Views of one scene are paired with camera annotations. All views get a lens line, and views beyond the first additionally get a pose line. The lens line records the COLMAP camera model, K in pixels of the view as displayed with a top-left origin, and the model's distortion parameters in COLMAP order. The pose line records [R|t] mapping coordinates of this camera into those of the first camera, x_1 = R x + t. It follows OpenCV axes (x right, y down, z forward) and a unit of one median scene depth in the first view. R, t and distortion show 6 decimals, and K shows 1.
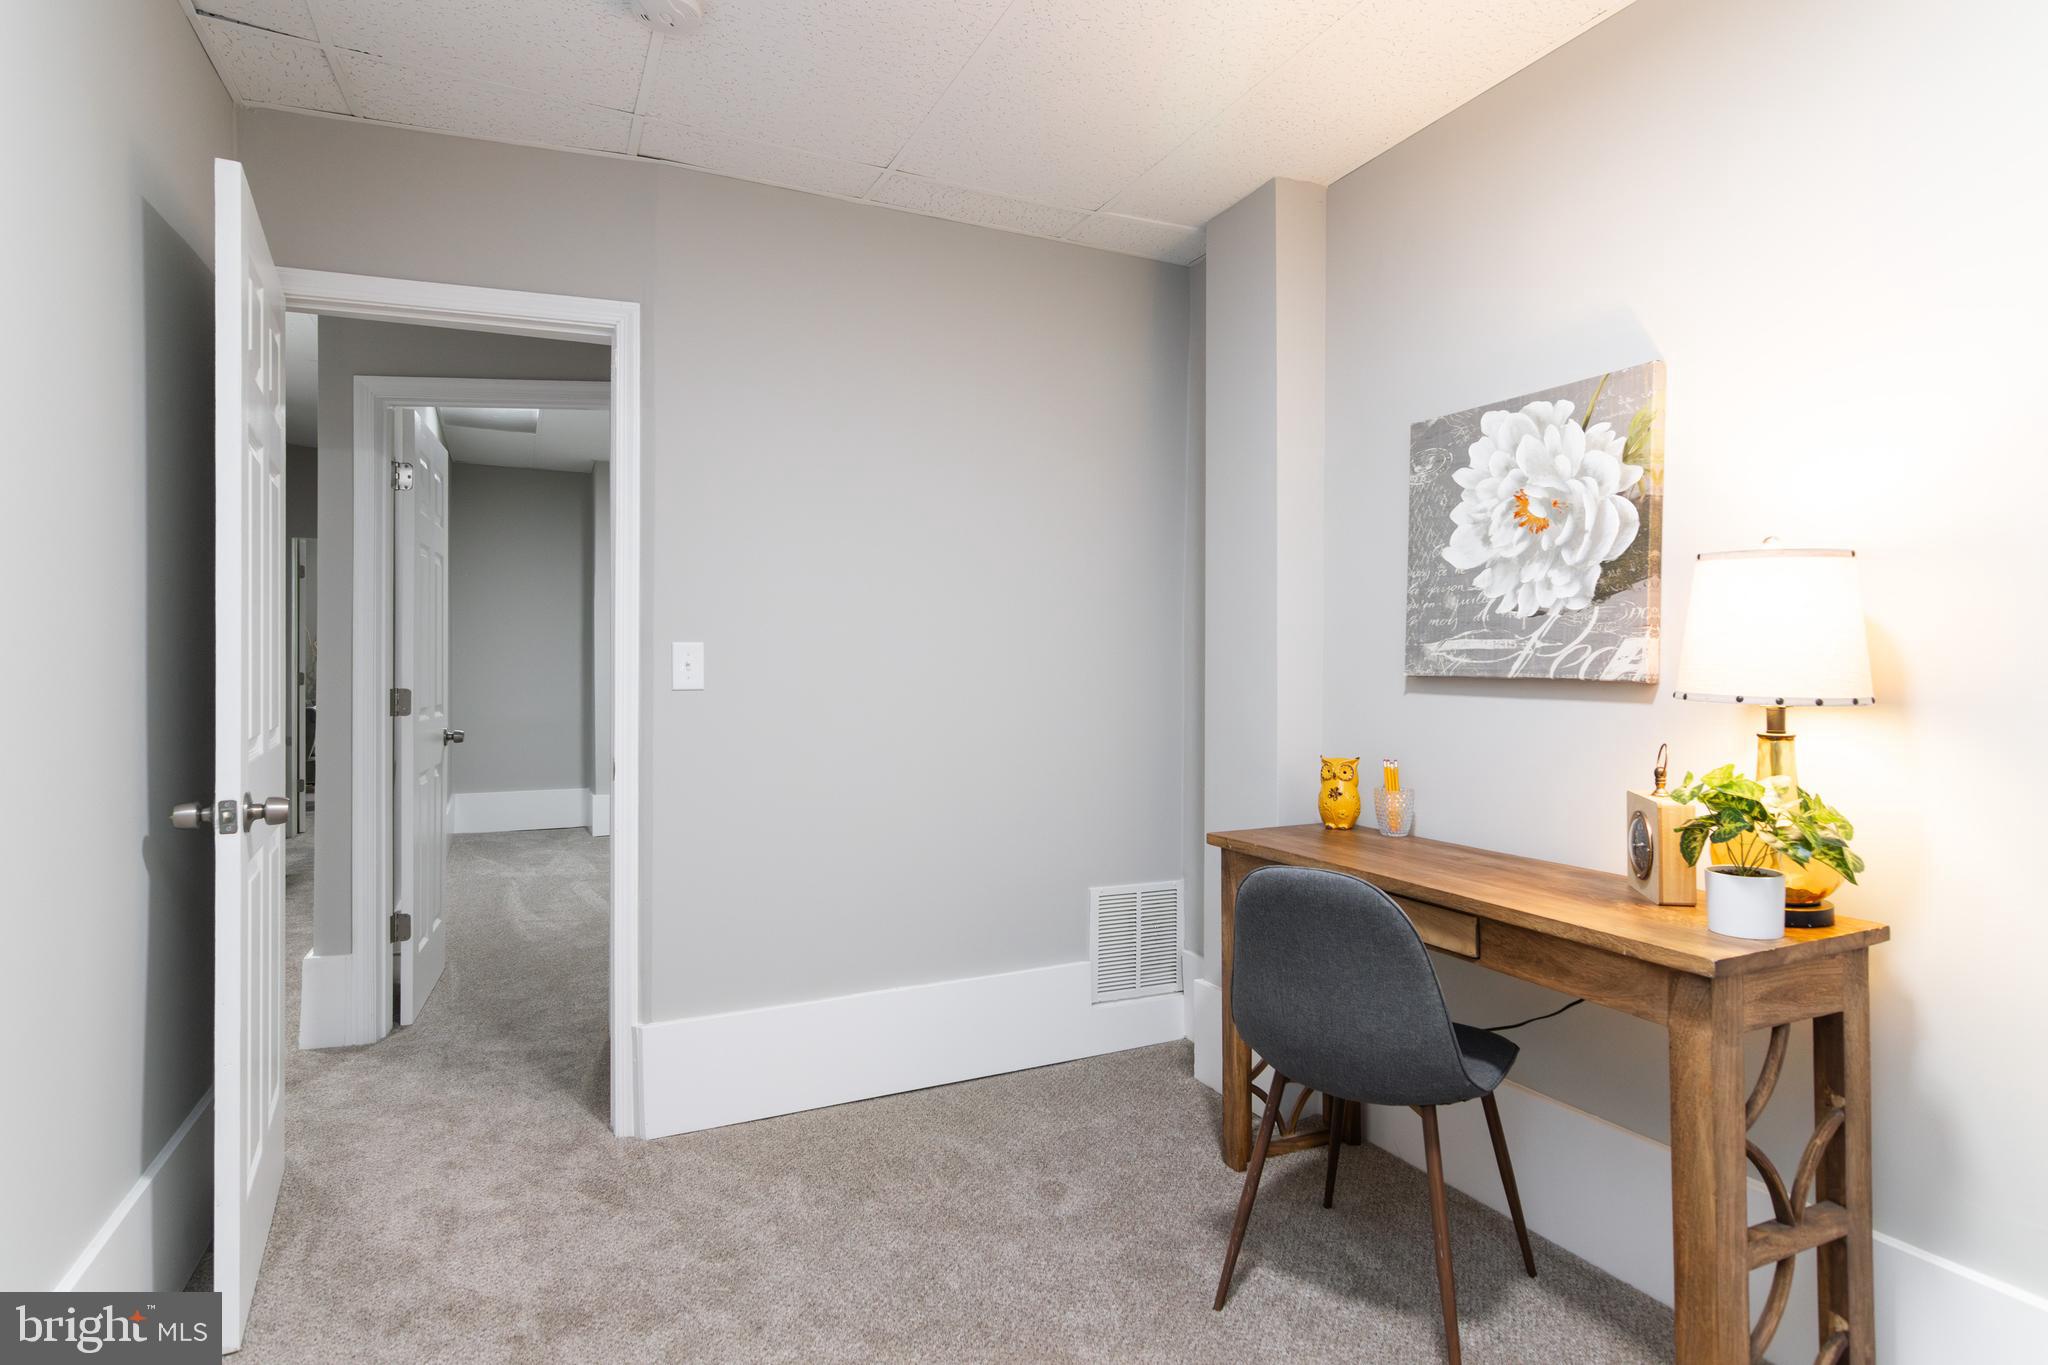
lens RADIAL K [[1052.2, 0, 1018.9], [0, 1052.2, 672.4], [0, 0, 1]] dist [-0.006081, 0.004495]
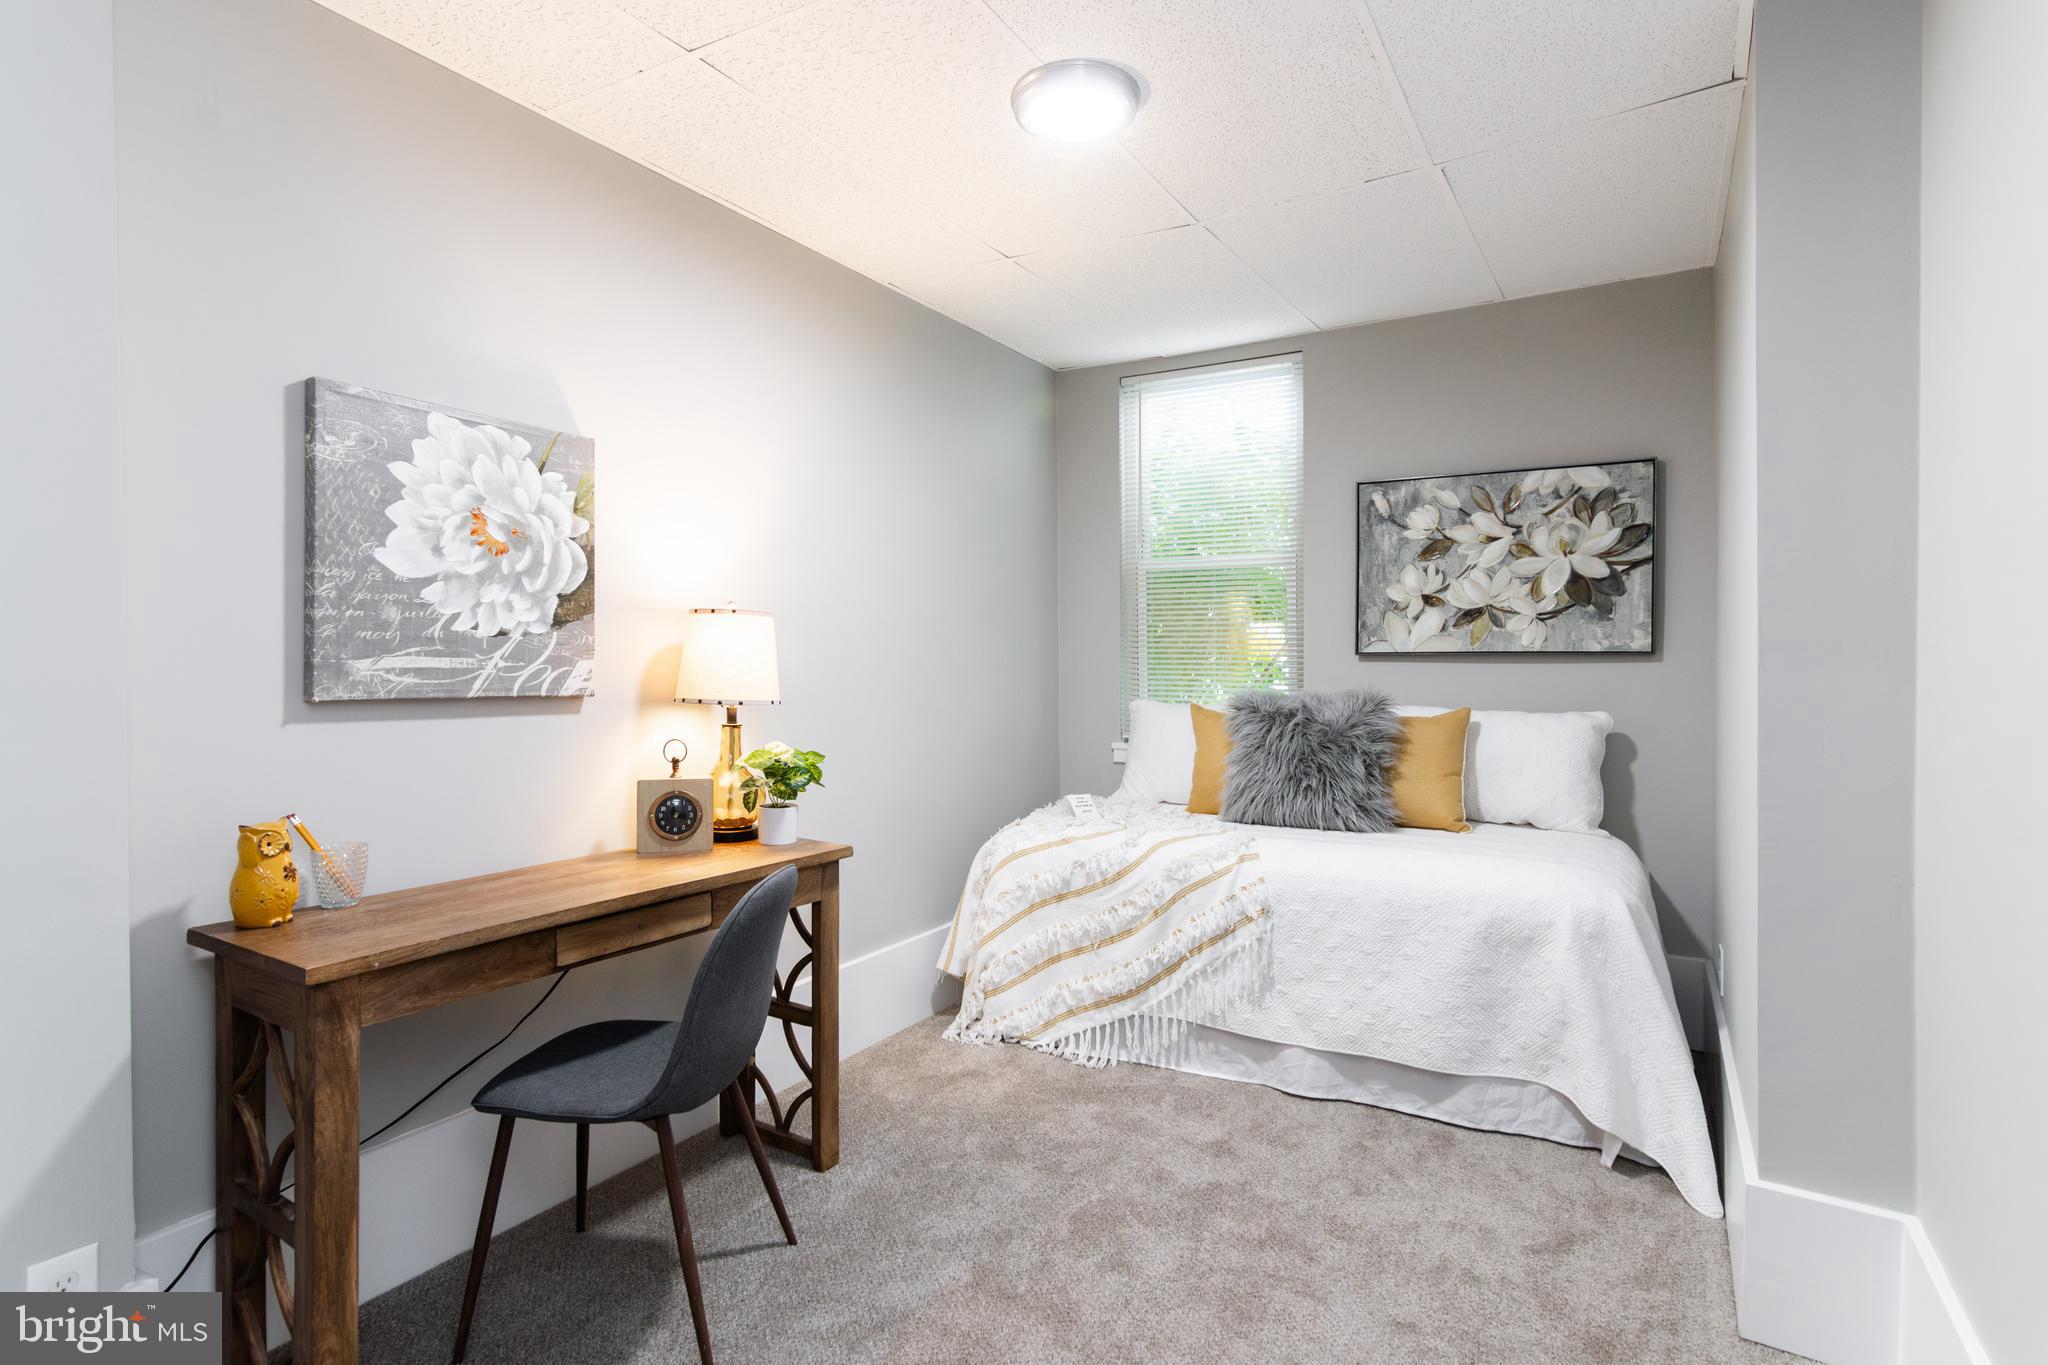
lens RADIAL K [[1052.2, 0, 1024.2], [0, 1052.2, 676.6], [0, 0, 1]] dist [-0.006081, 0.004495]
pose [[-0.558860, -0.018804, 0.829049, -0.645104], [-0.003449, 0.999787, 0.020352, -0.036633], [-0.829255, 0.008514, -0.558806, 1.138672]]
